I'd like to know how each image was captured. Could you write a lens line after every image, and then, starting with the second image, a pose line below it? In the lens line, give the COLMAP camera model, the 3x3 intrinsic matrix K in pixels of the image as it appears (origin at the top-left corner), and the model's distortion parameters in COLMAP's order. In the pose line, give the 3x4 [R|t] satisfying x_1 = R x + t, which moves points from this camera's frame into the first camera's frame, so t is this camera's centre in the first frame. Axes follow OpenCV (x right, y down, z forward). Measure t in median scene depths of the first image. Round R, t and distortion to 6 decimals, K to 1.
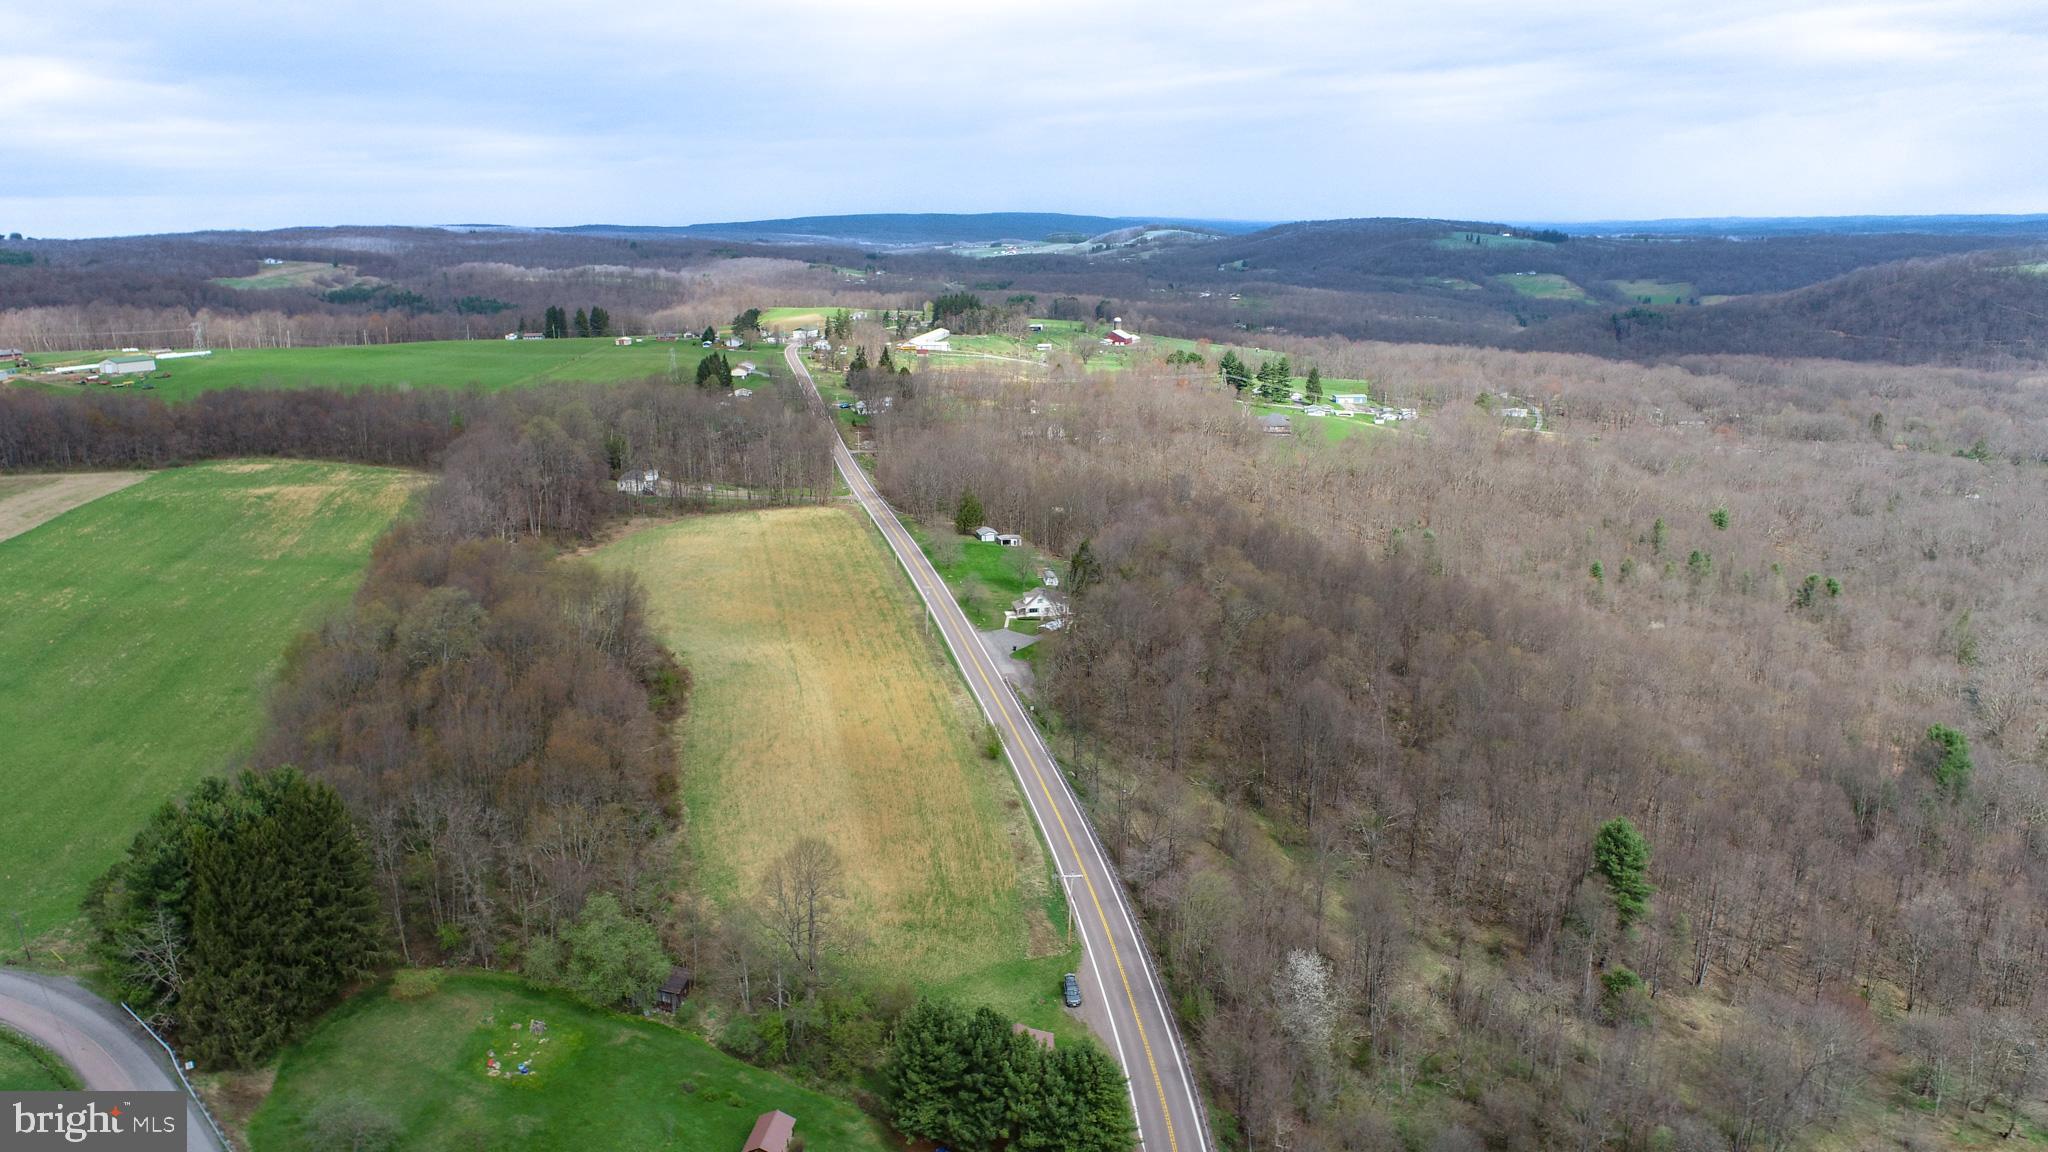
lens RADIAL K [[1382.3, 0, 1019.9], [0, 1382.3, 566.9], [0, 0, 1]] dist [-0.008534, 0.000653]
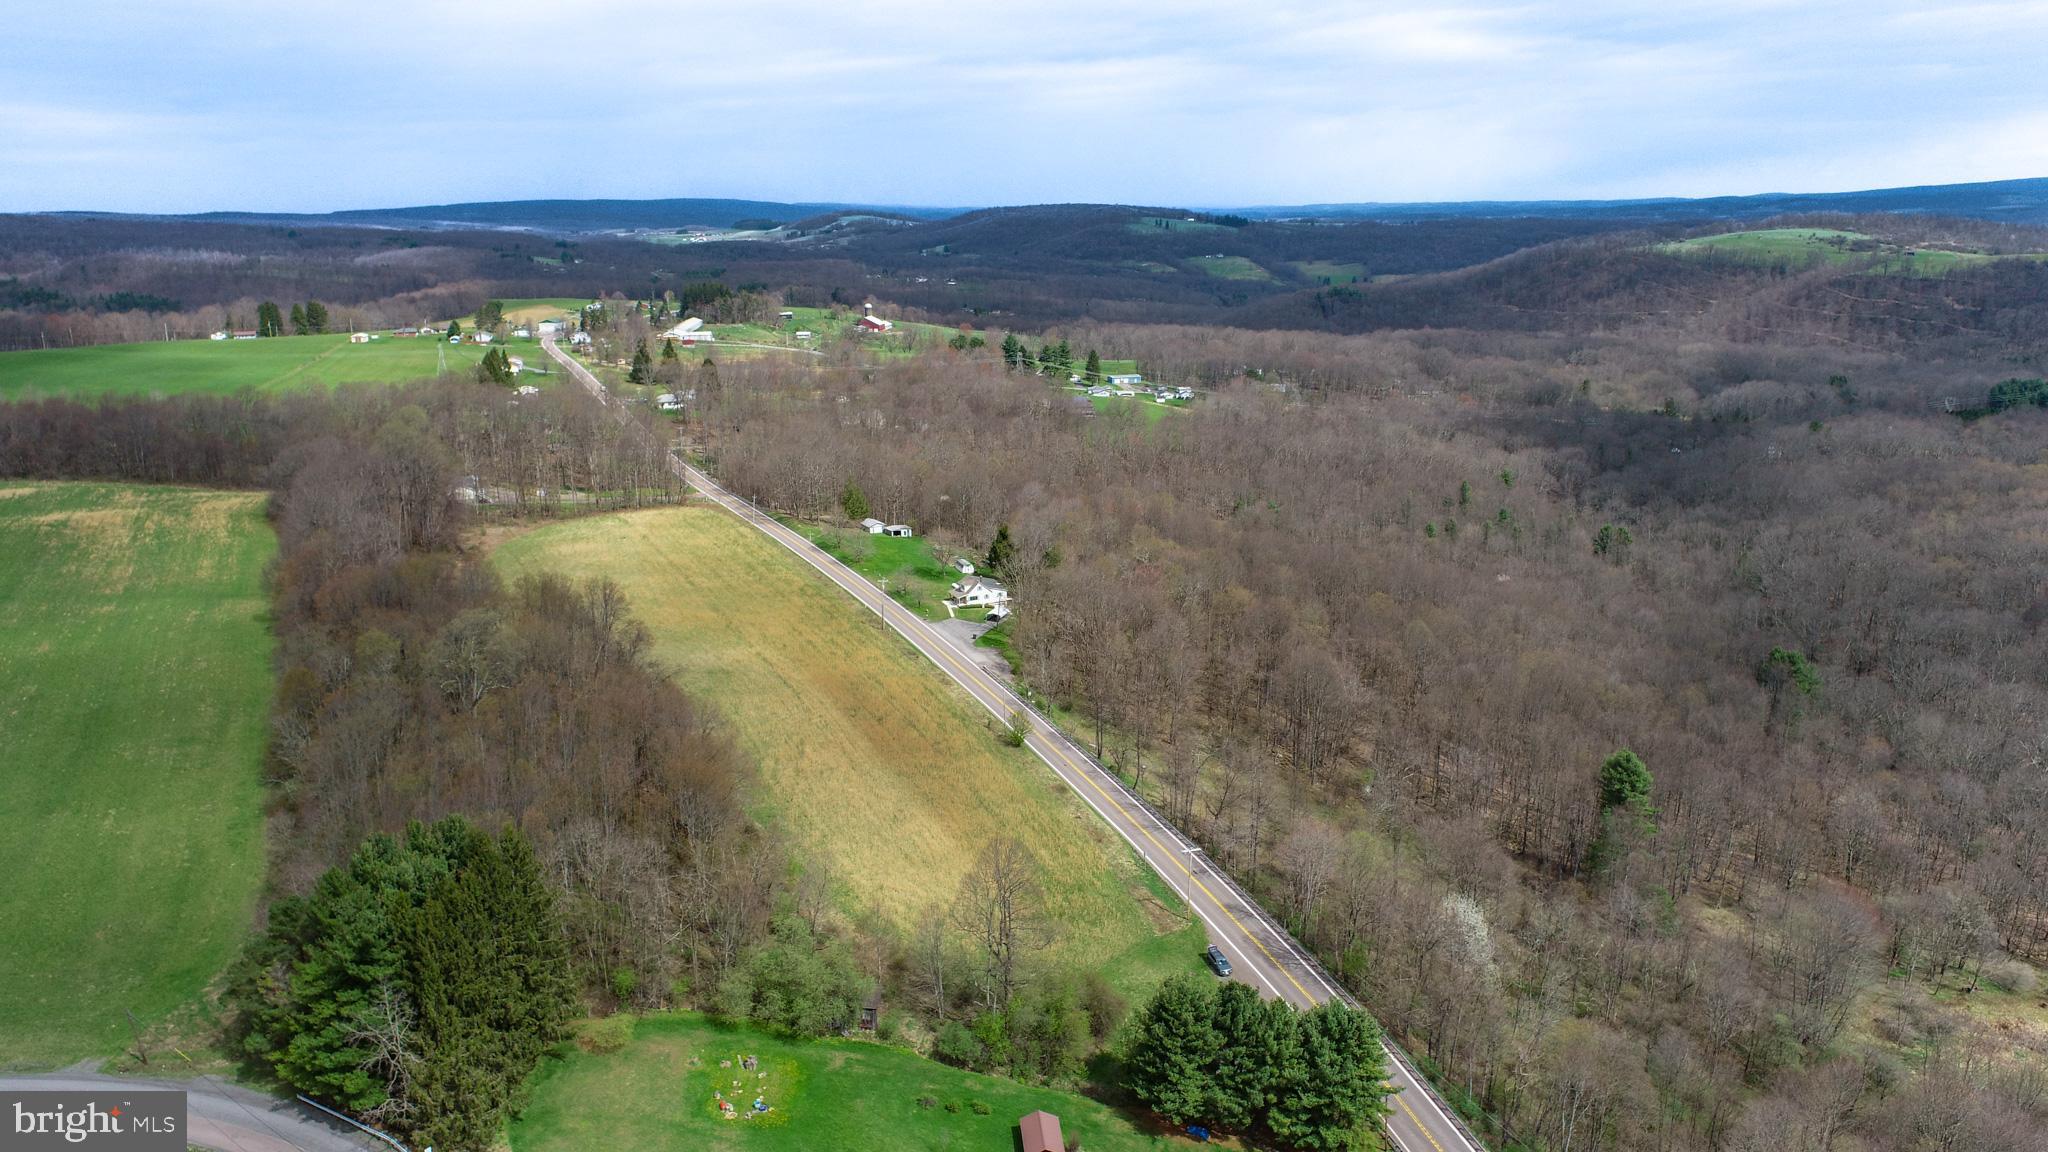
lens RADIAL K [[1382.3, 0, 1018.8], [0, 1382.3, 581.0], [0, 0, 1]] dist [-0.008534, 0.000653]
pose [[0.974835, -0.058807, 0.215029, -0.167616], [0.054611, 0.998184, 0.025407, -0.004330], [-0.216133, -0.013025, 0.976277, 0.019867]]
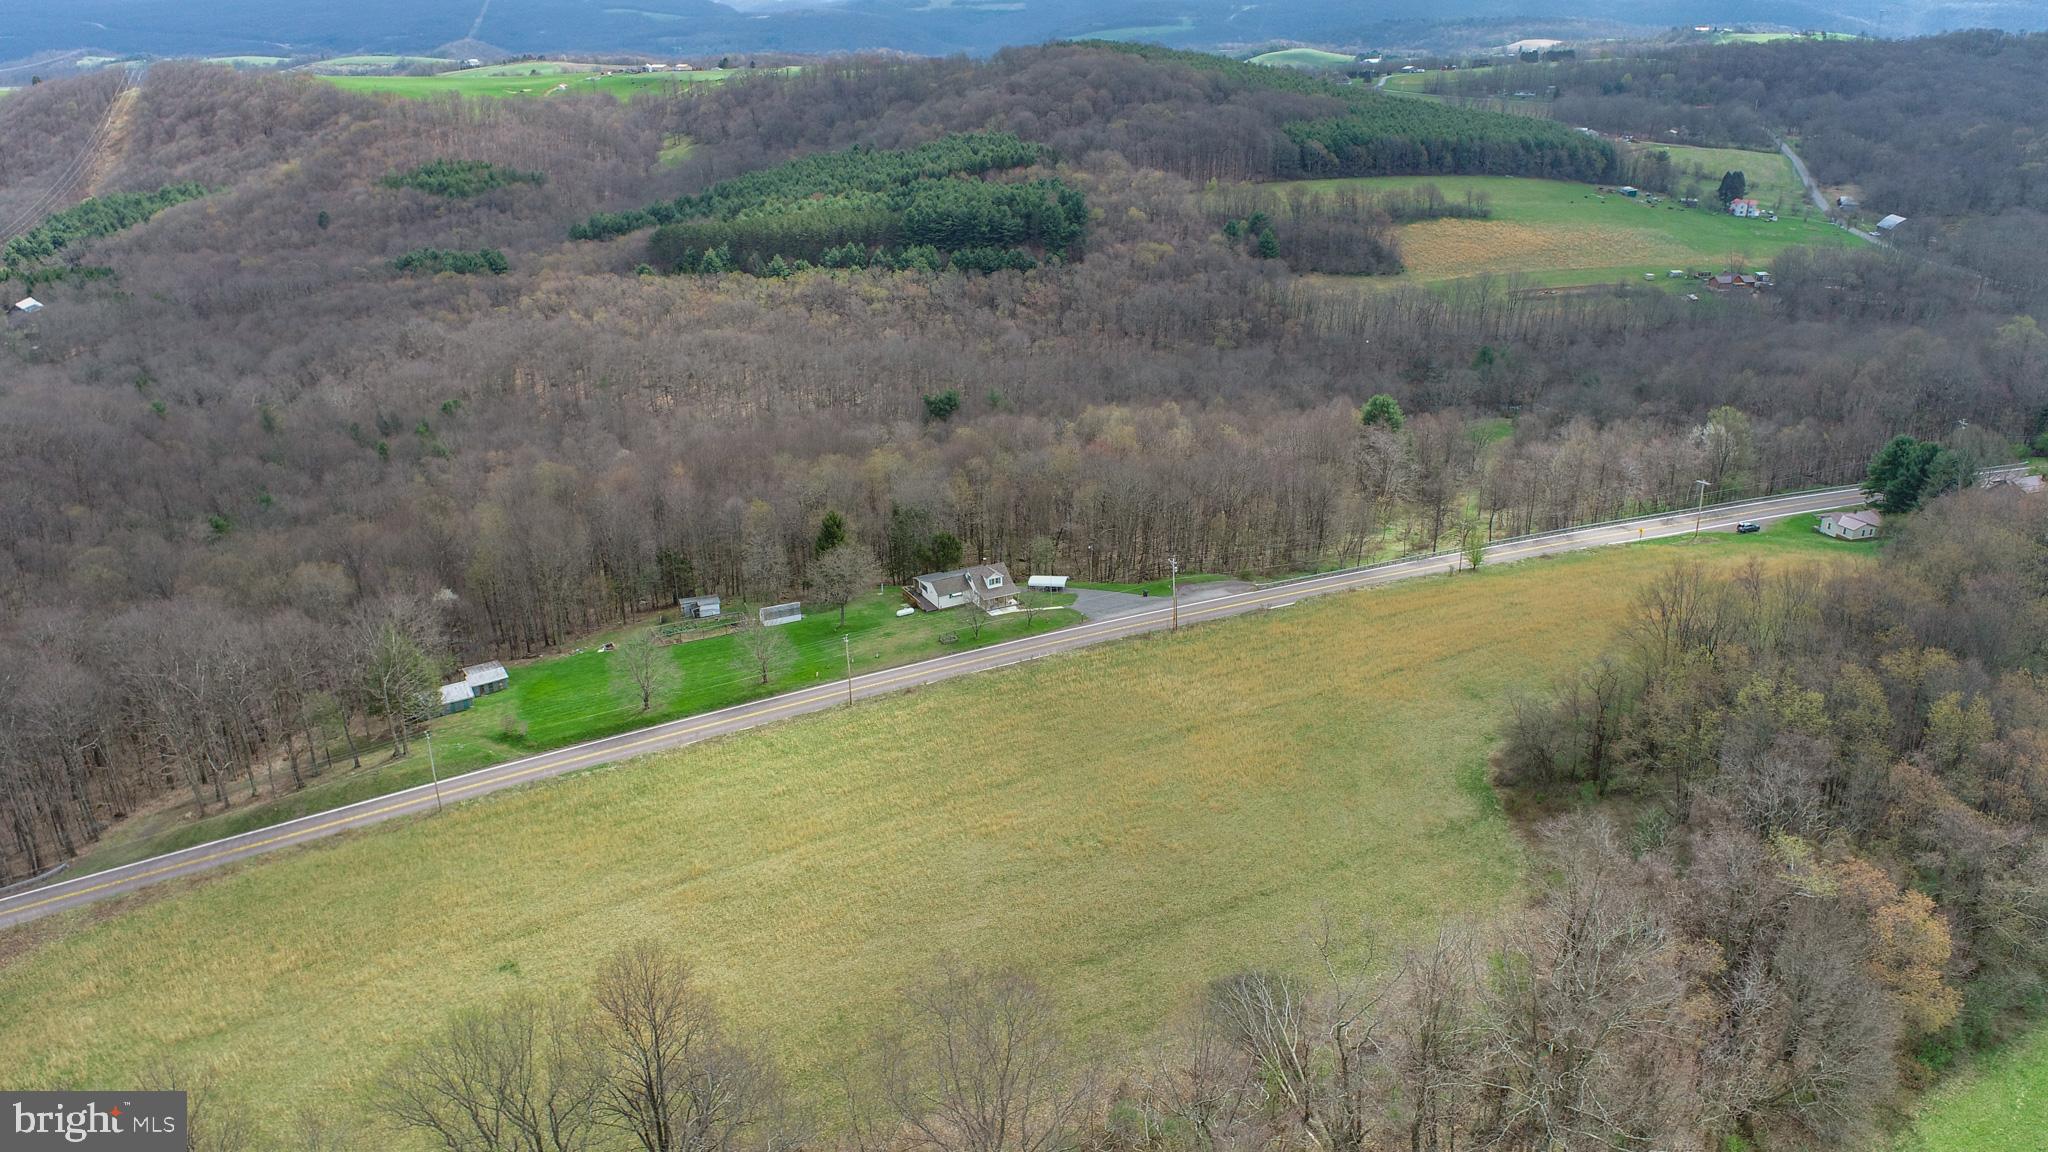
lens RADIAL K [[1382.3, 0, 1020.6], [0, 1382.3, 582.0], [0, 0, 1]] dist [-0.008534, 0.000653]
pose [[-0.291538, -0.349285, 0.890508, -0.586046], [0.246307, 0.872147, 0.422720, -0.252776], [-0.924304, 0.342578, -0.168233, 1.086929]]
